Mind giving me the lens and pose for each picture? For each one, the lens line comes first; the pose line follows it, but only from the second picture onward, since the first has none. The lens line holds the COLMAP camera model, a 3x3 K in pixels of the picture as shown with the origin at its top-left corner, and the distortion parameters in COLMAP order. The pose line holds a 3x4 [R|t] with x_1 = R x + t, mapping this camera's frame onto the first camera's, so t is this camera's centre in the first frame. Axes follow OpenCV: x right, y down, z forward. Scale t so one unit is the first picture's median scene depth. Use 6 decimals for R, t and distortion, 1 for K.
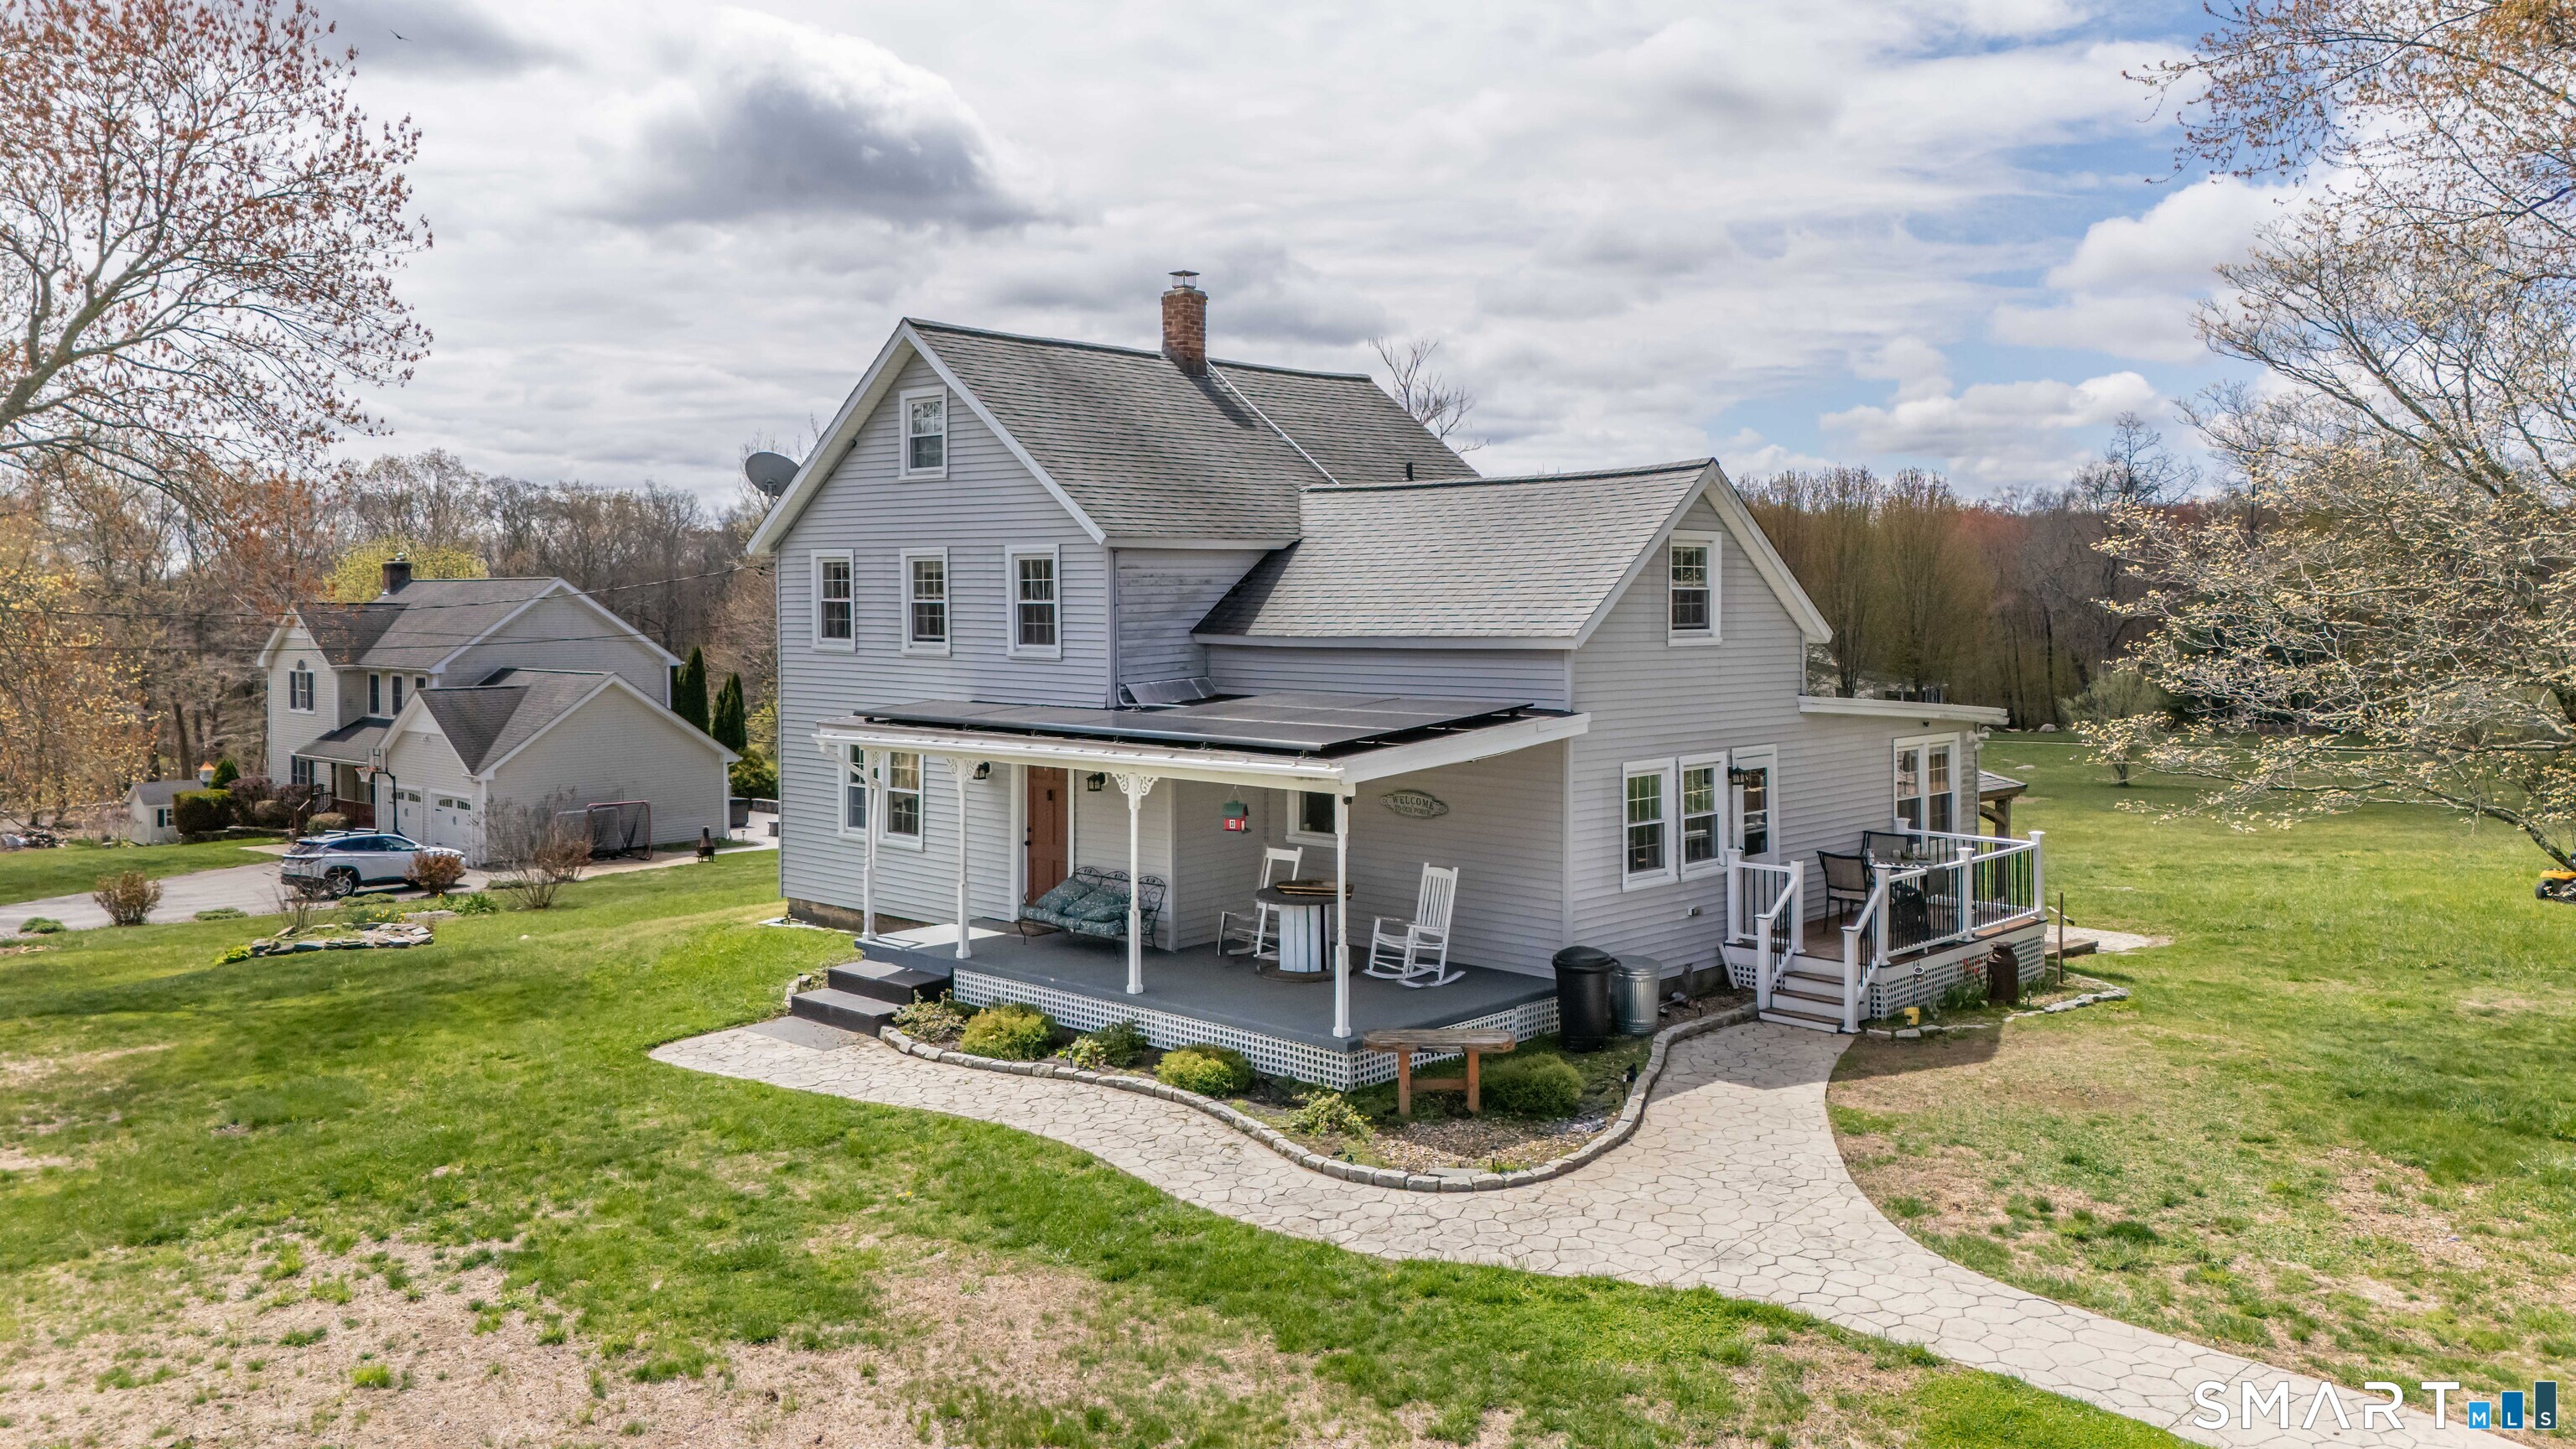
lens RADIAL K [[1926.2, 0, 1289.6], [0, 1926.2, 607.6], [0, 0, 1]] dist [0.030447, -0.001357]
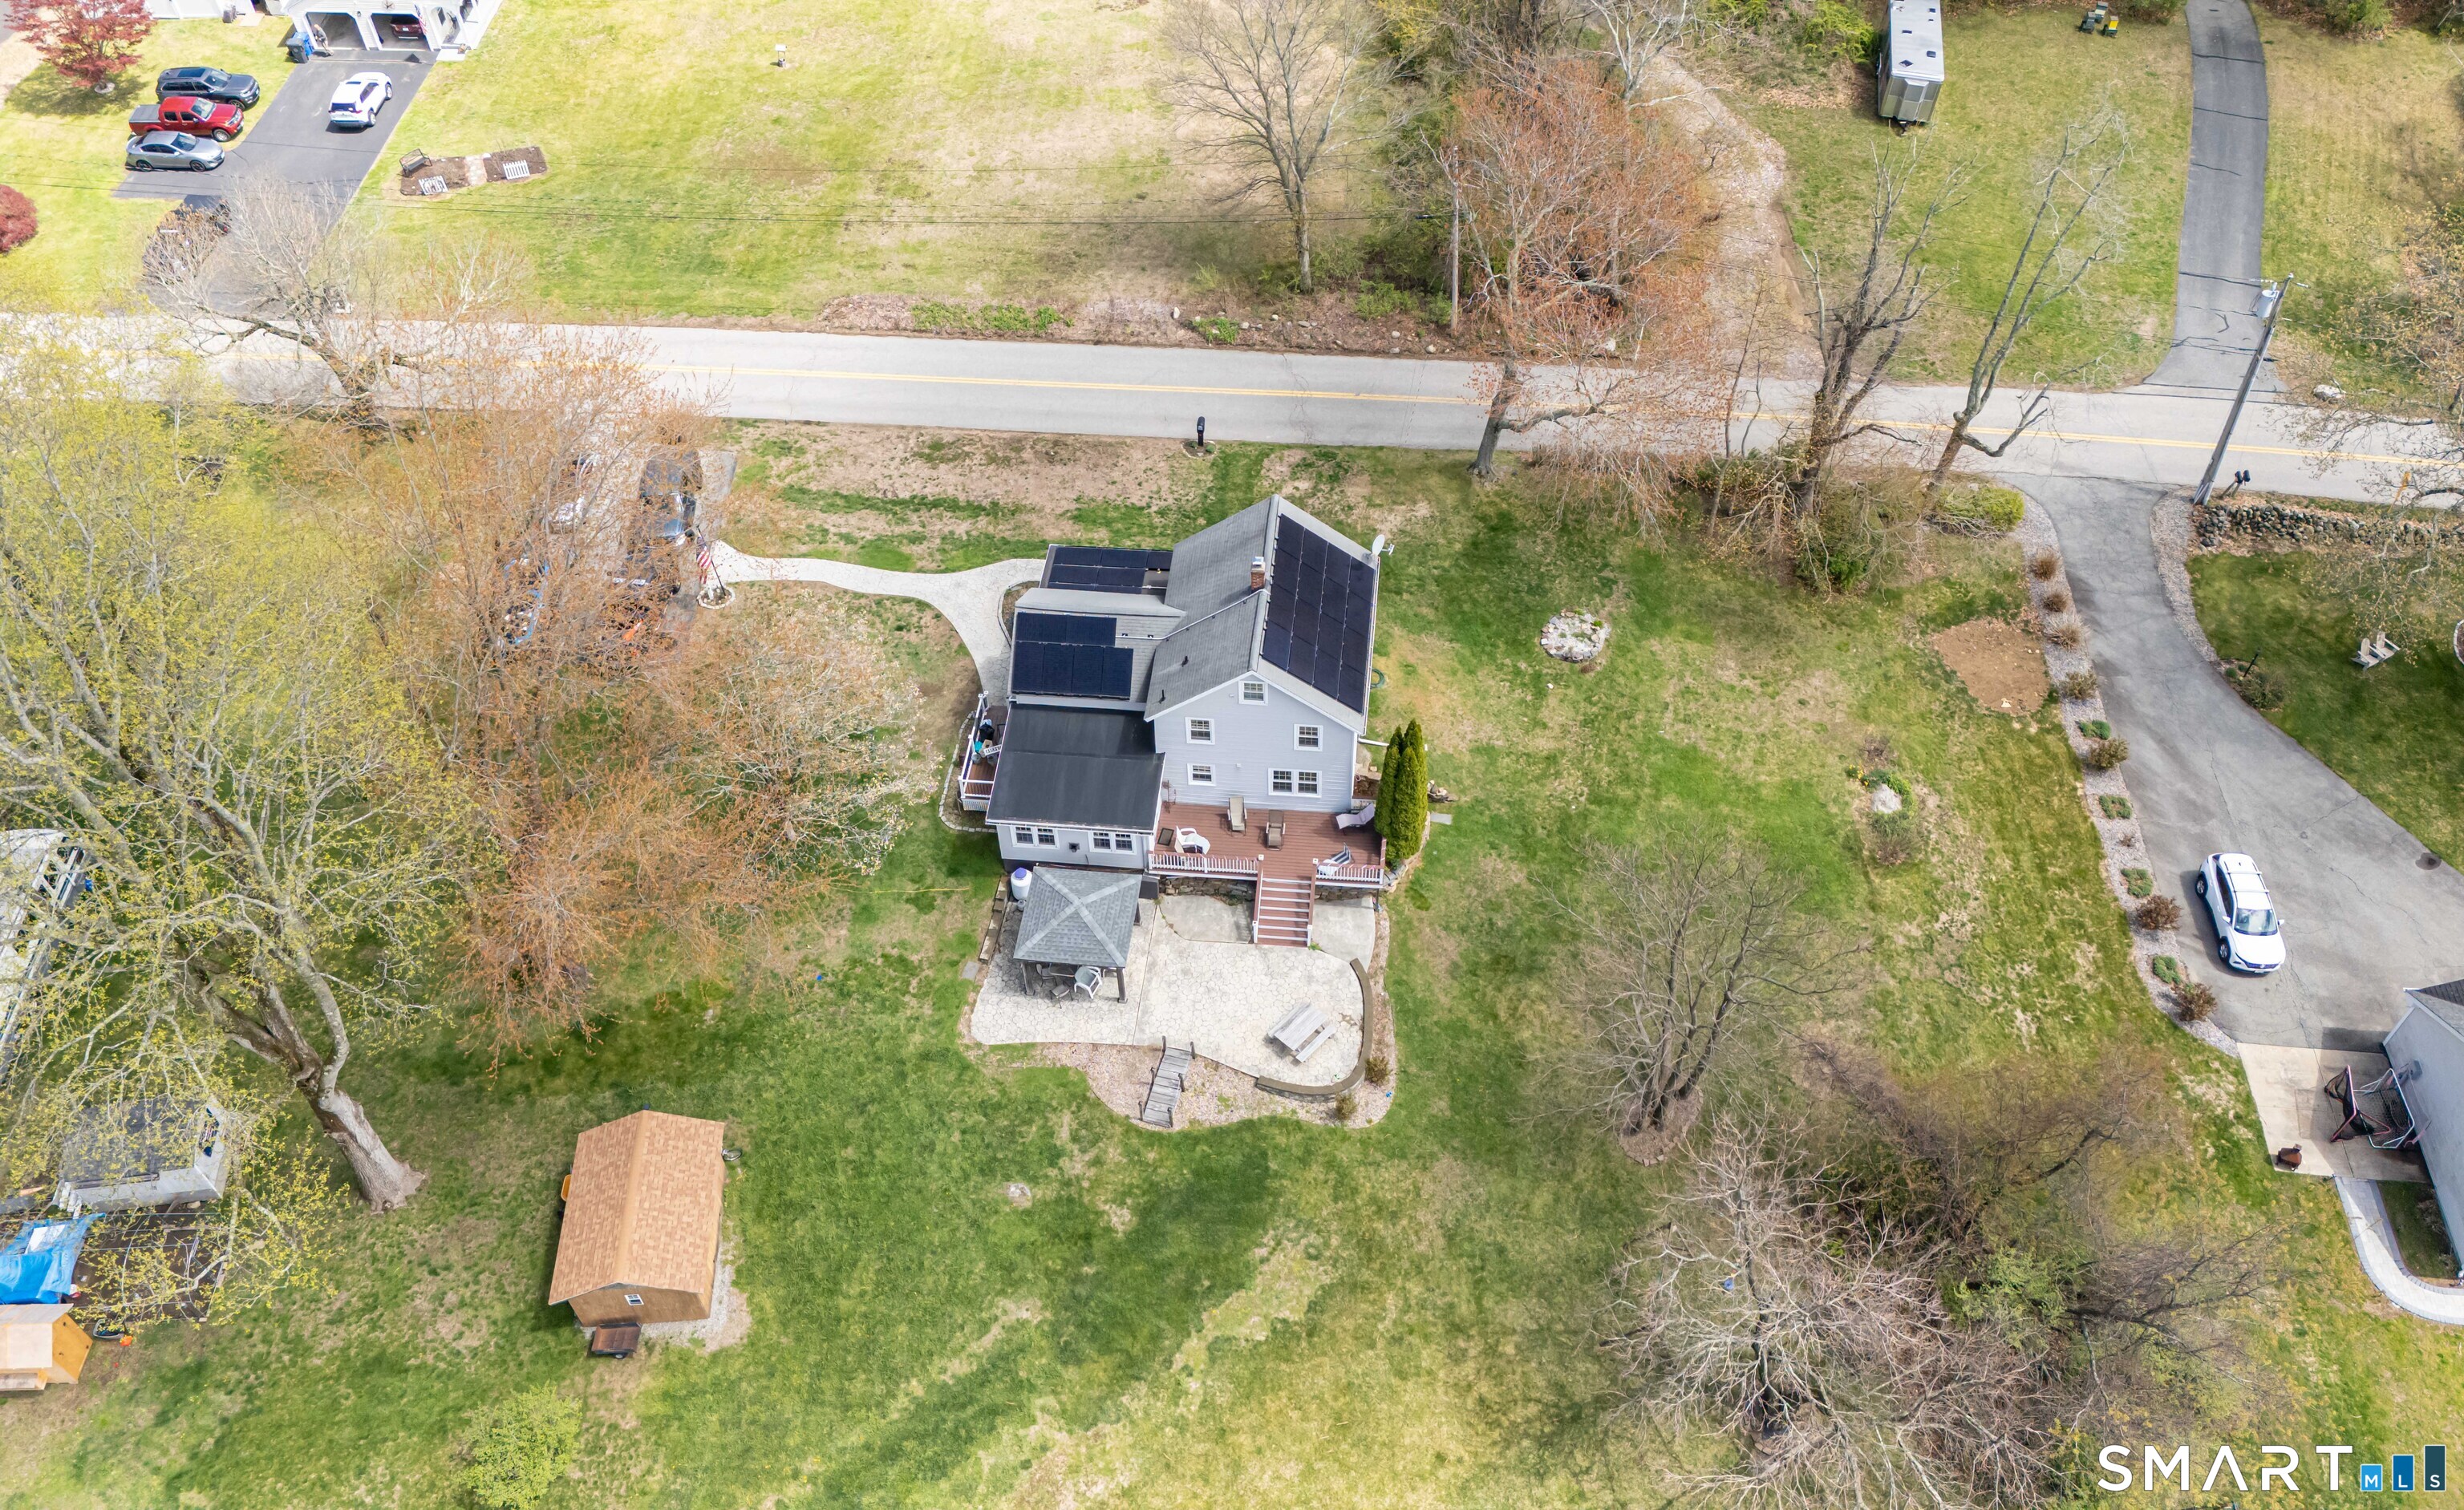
lens RADIAL K [[1949.3, 0, 1253.8], [0, 1949.3, 745.6], [0, 0, 1]] dist [0.099776, -0.115695]
pose [[-0.787549, 0.472596, -0.395500, 1.590882], [0.008871, 0.650410, 0.759531, -2.915284], [0.616189, 0.594659, -0.516422, 3.730919]]
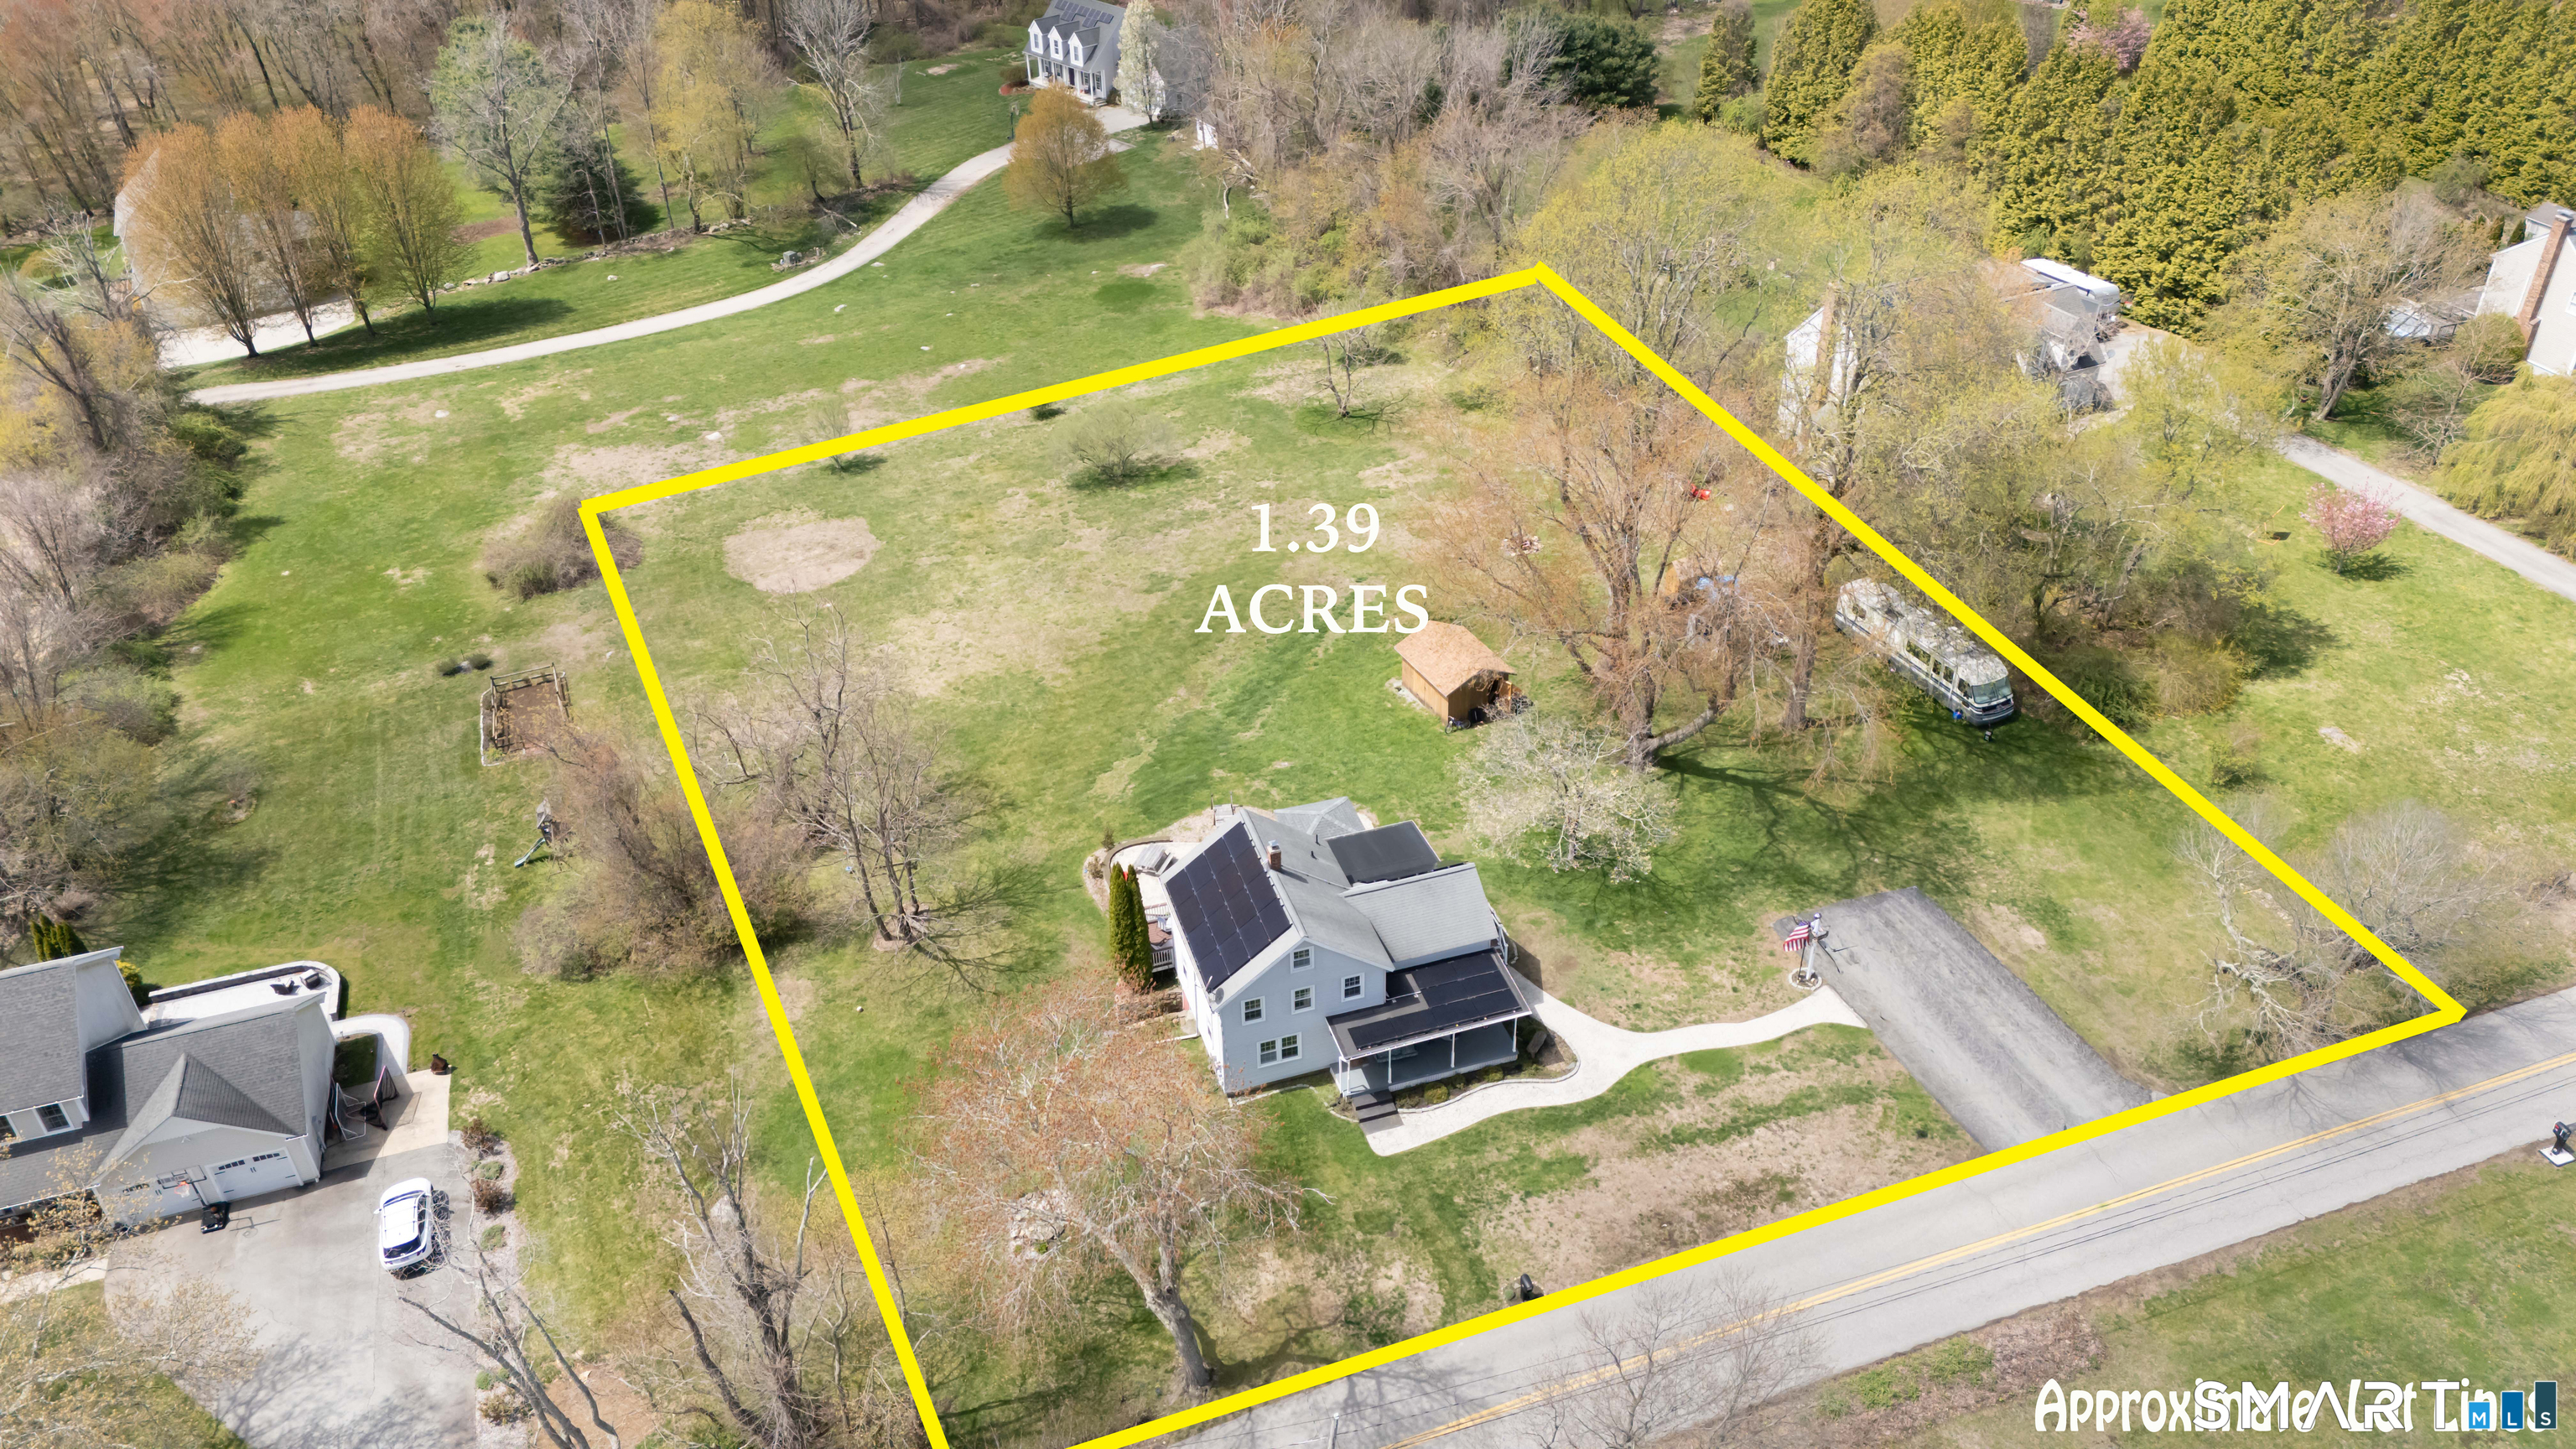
lens RADIAL K [[1883.0, 0, 1295.1], [0, 1883.0, 708.9], [0, 0, 1]] dist [0.096057, -0.107235]
pose [[0.483796, -0.495104, 0.721674, -3.049532], [0.021395, 0.831044, 0.555795, -2.947804], [-0.874919, -0.253451, 0.412648, -0.197612]]
